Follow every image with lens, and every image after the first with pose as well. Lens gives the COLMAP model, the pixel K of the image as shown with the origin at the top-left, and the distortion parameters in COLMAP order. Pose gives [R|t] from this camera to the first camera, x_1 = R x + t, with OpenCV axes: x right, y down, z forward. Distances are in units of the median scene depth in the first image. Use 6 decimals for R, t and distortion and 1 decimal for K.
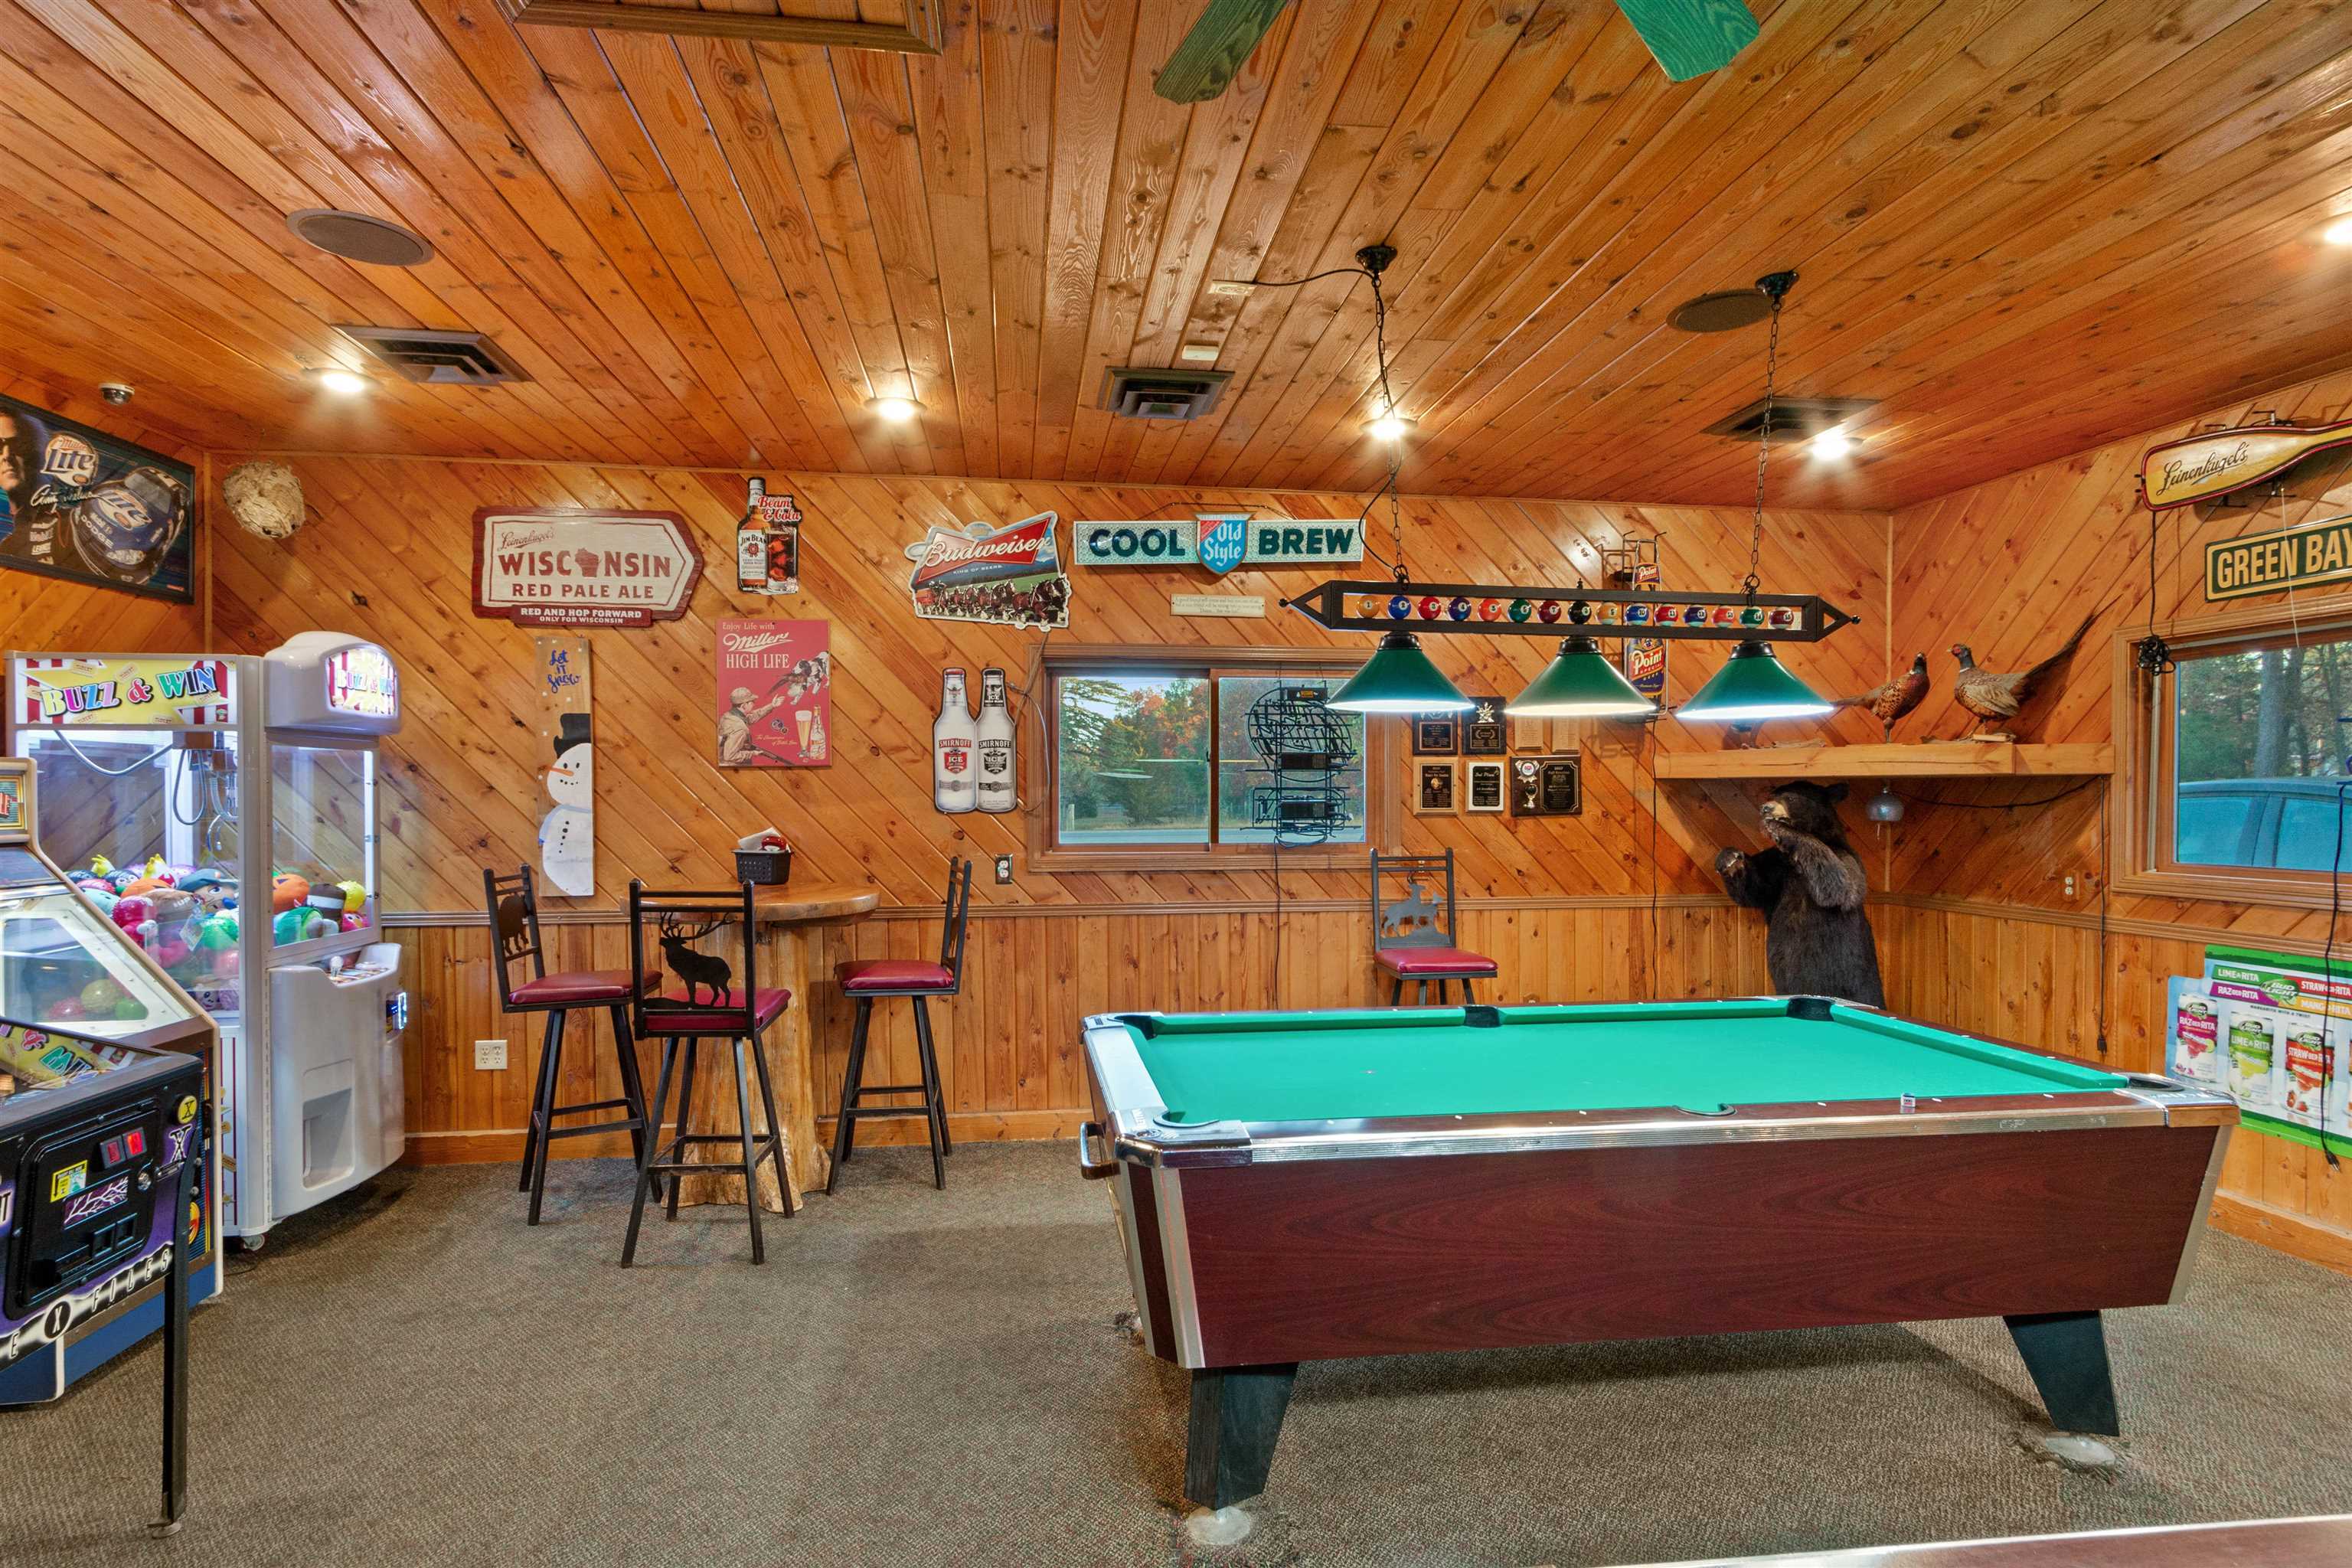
lens RADIAL K [[1186.3, 0, 1180.9], [0, 1186.3, 804.9], [0, 0, 1]] dist [0.004517, -0.002849]
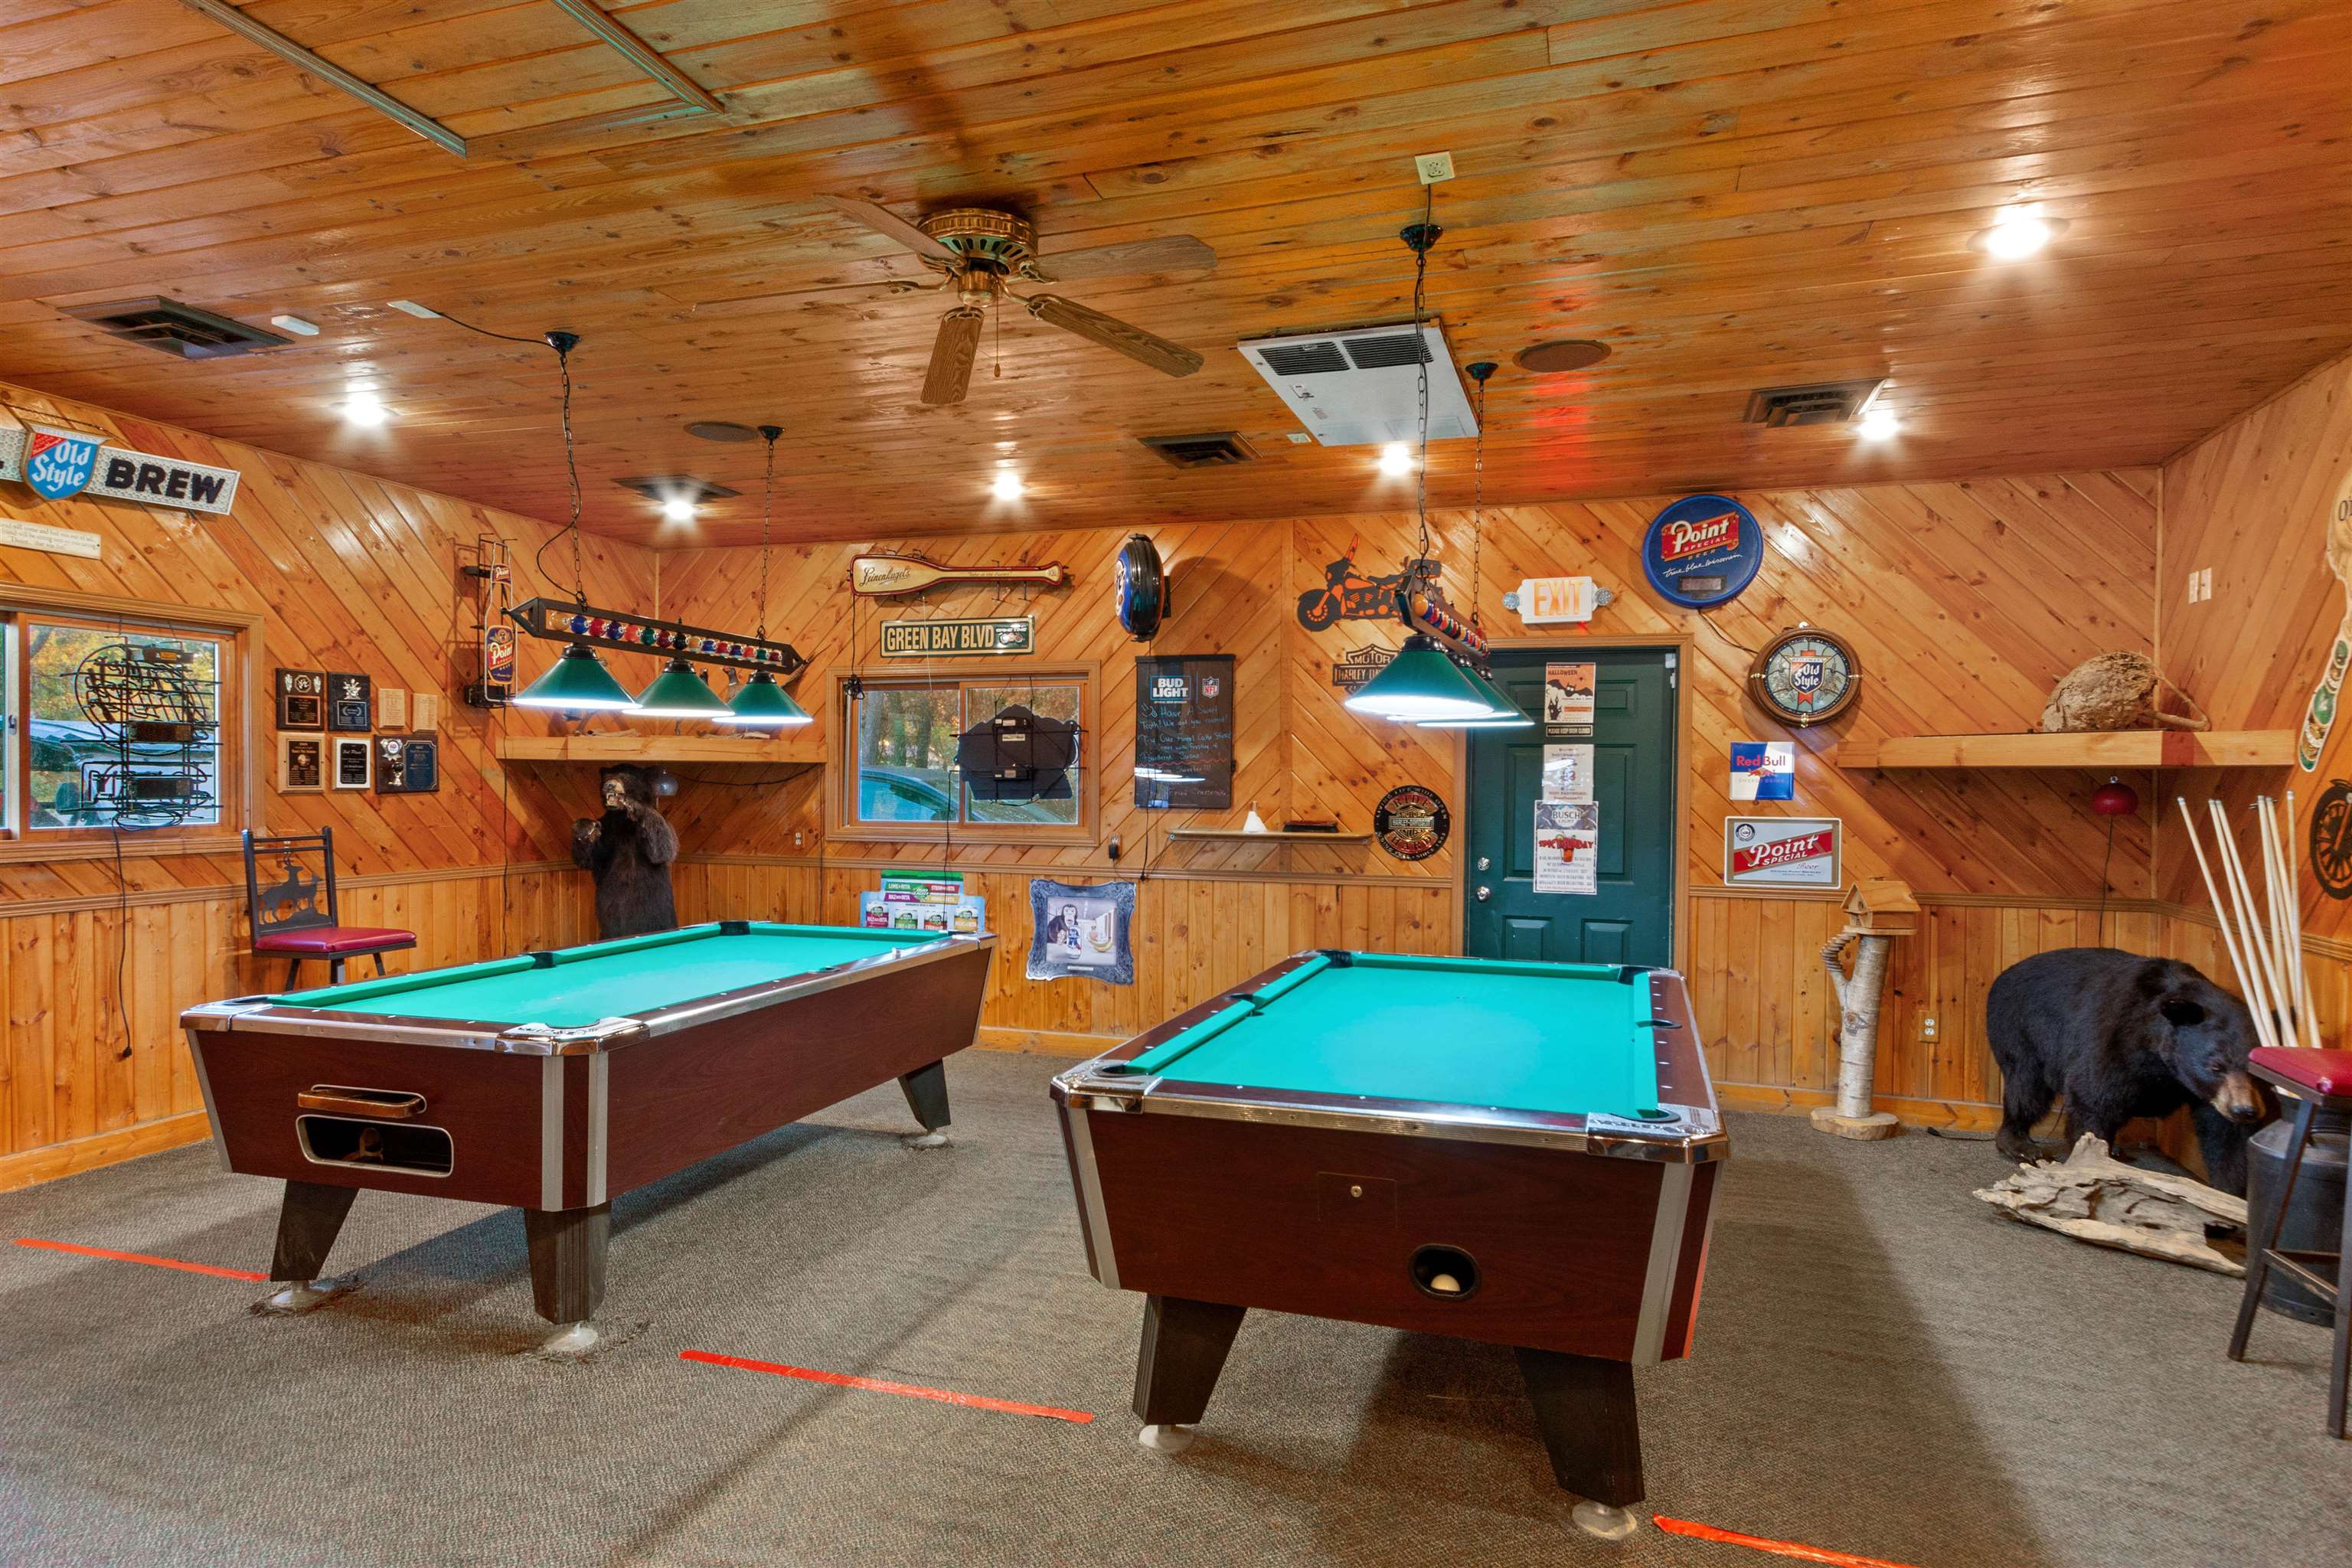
lens RADIAL K [[1293.5, 0, 1172.2], [0, 1293.5, 786.6], [0, 0, 1]] dist [0.025418, 0.001330]
pose [[0.430771, -0.000913, 0.902461, -0.456371], [-0.000342, 0.999999, 0.001175, 0.002092], [-0.902461, -0.000815, 0.430770, -0.092801]]
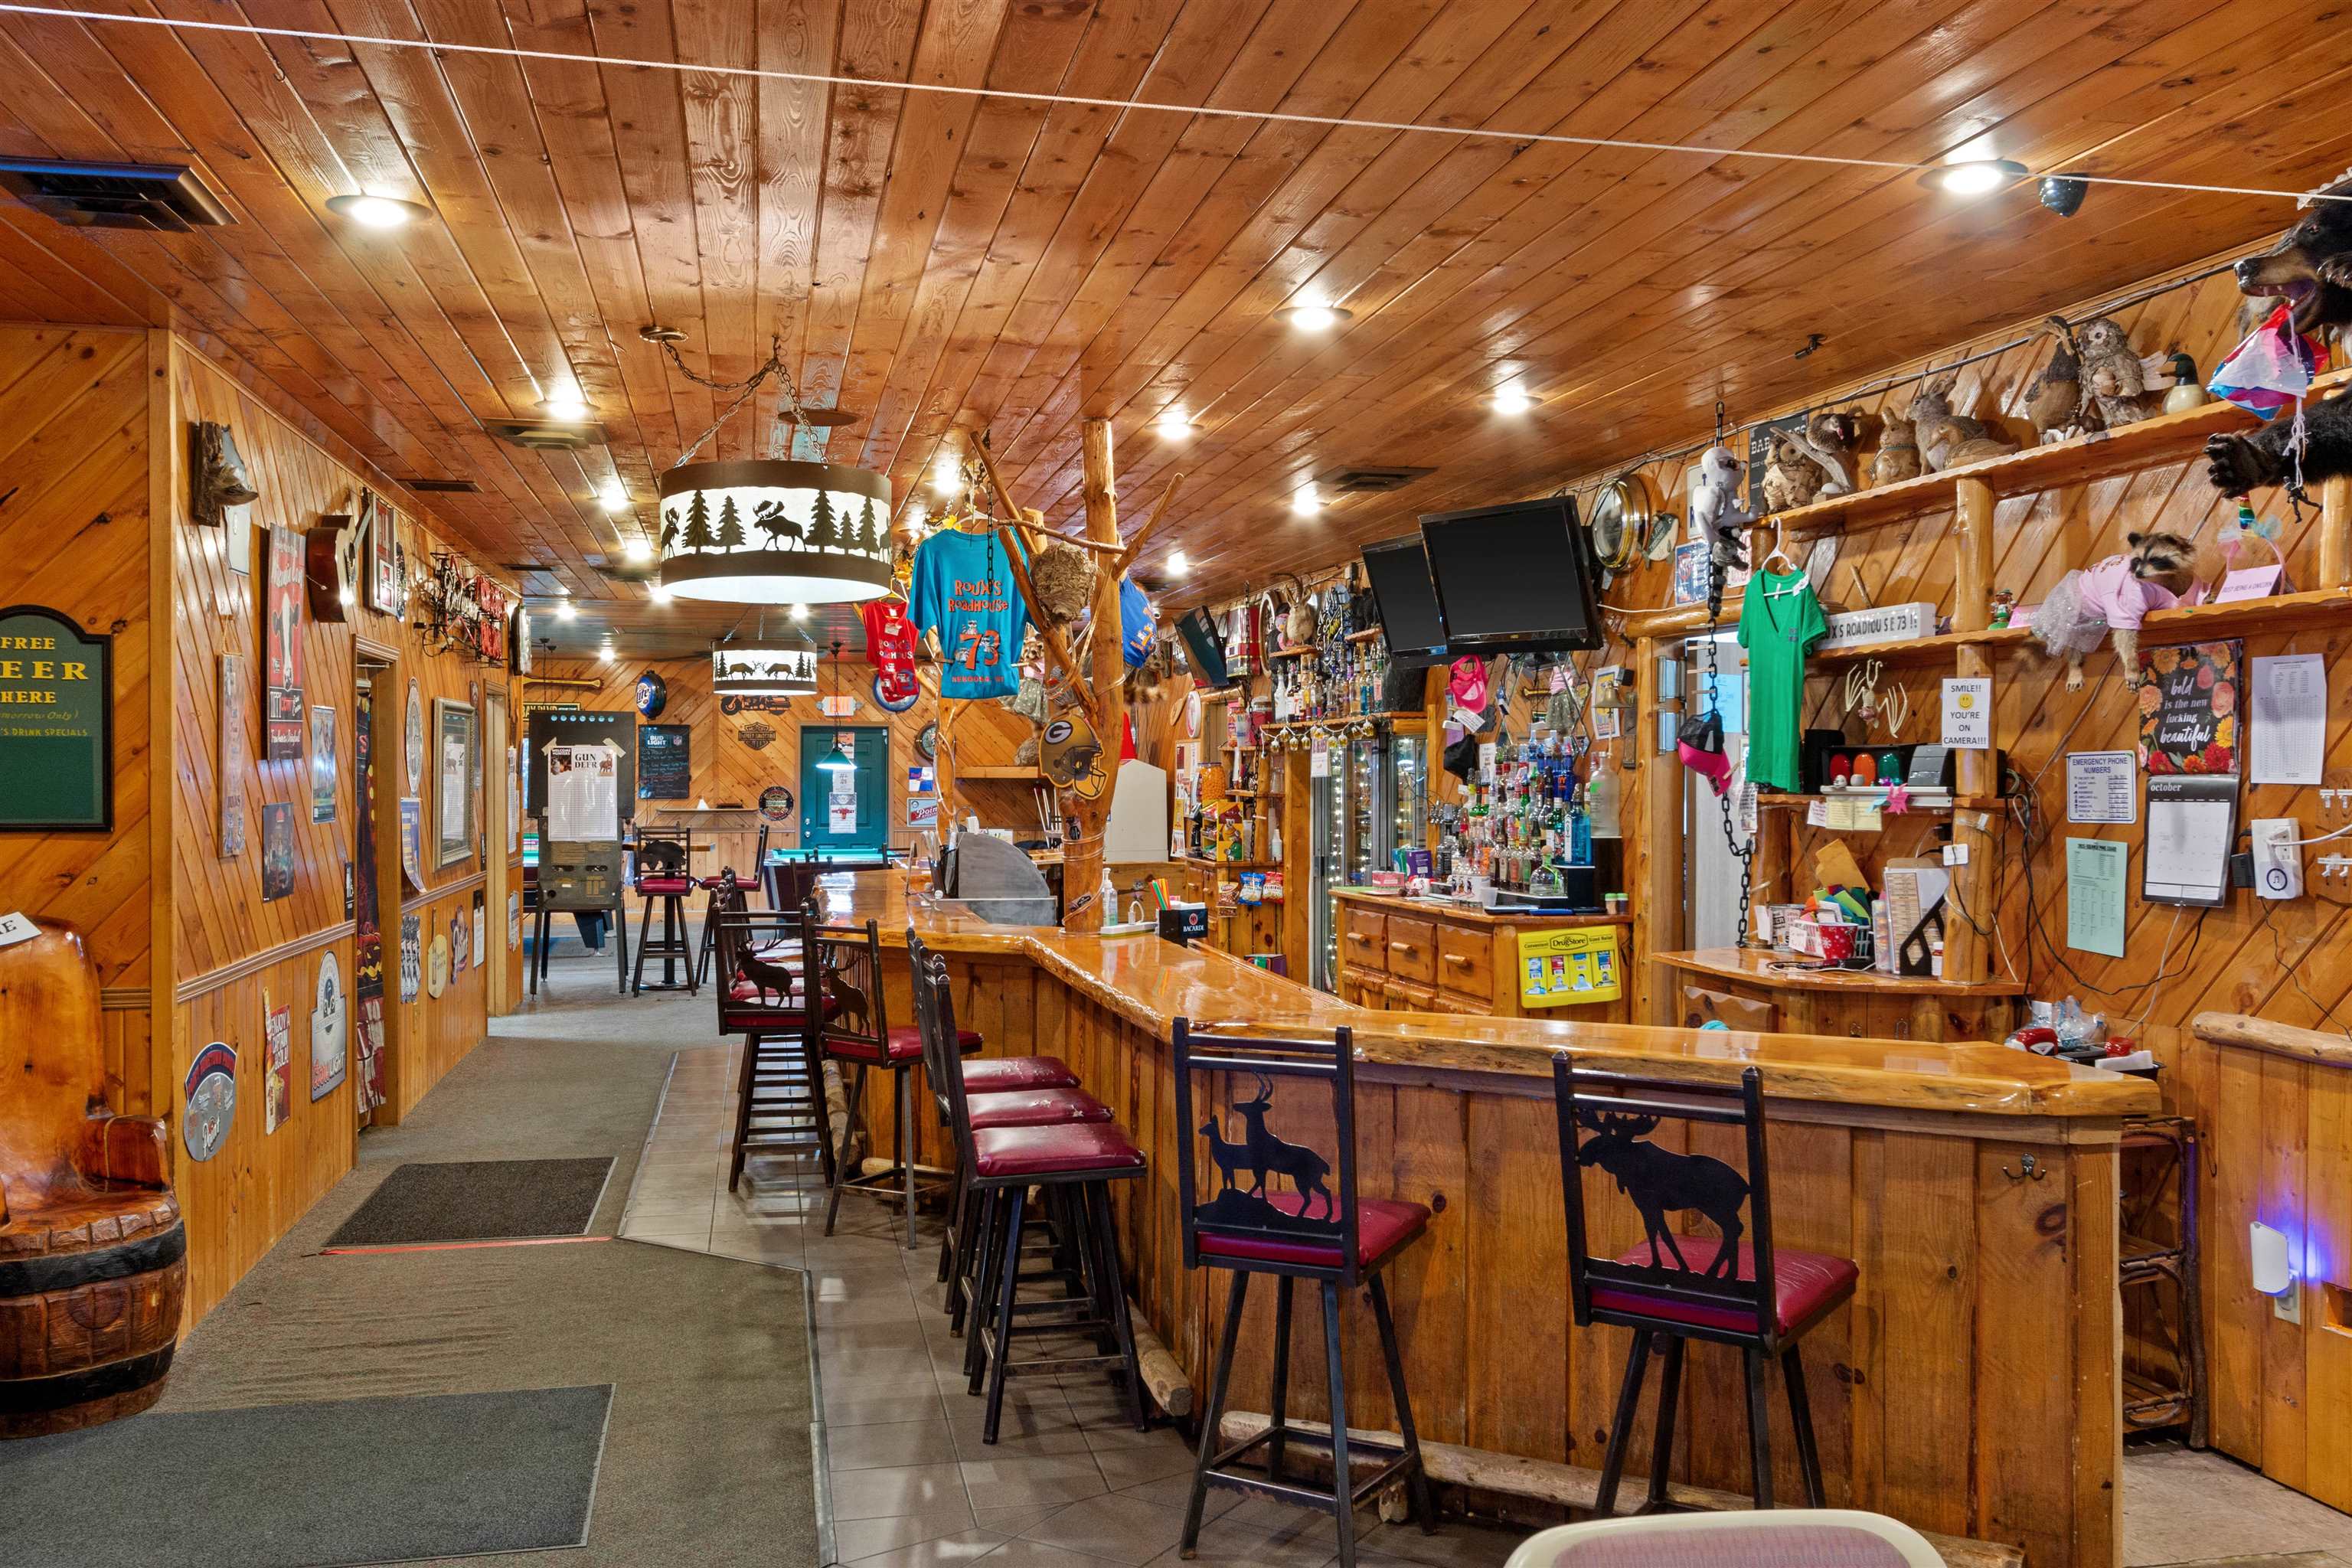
lens RADIAL K [[1927.2, 0, 1175.0], [0, 1927.2, 781.9], [0, 0, 1]] dist [0.010752, -0.014087]
pose [[-0.067021, 0.003762, 0.997744, -3.764016], [0.010632, 0.999939, -0.003056, 0.015953], [-0.997695, 0.010403, -0.067057, -0.368575]]
